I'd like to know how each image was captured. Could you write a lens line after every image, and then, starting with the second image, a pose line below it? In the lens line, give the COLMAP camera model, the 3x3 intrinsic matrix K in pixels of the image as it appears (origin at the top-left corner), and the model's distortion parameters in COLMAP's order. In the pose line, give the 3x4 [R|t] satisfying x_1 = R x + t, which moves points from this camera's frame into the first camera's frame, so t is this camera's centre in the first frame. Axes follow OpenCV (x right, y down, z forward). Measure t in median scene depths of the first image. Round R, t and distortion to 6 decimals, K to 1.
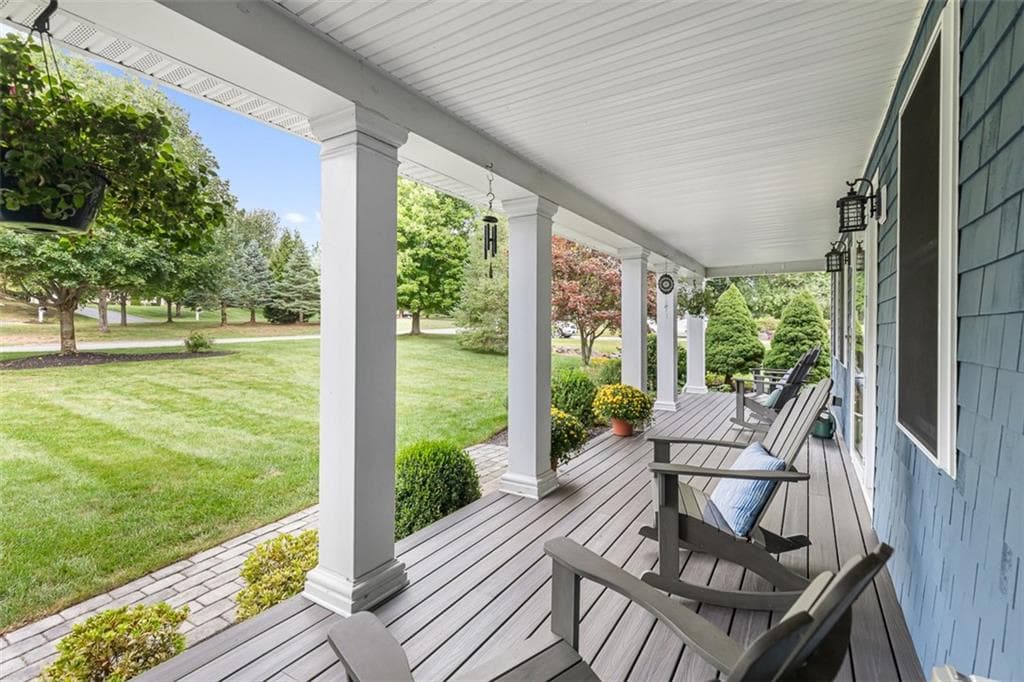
lens RADIAL K [[461.6, 0, 512.2], [0, 461.6, 335.9], [0, 0, 1]] dist [0.001236, 0.000865]
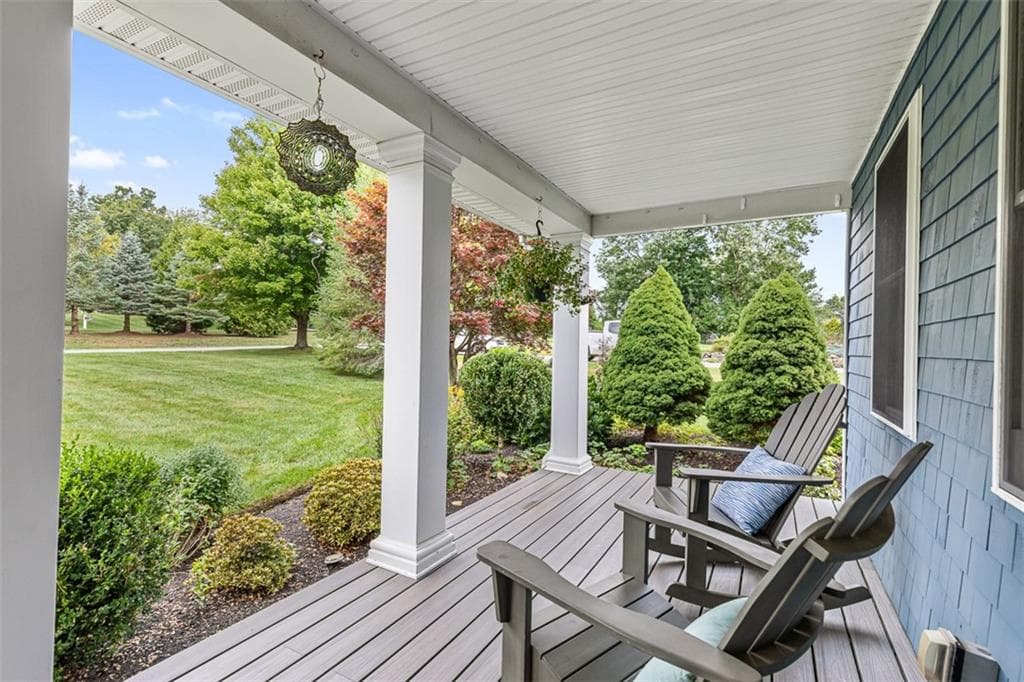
lens RADIAL K [[464.7, 0, 510.5], [0, 464.7, 350.8], [0, 0, 1]] dist [0.002308, 0.000233]
pose [[0.998312, 0.016516, 0.055686, 0.160153], [-0.016134, 0.999843, -0.007291, 0.001001], [-0.055798, 0.006380, 0.998422, 0.265755]]
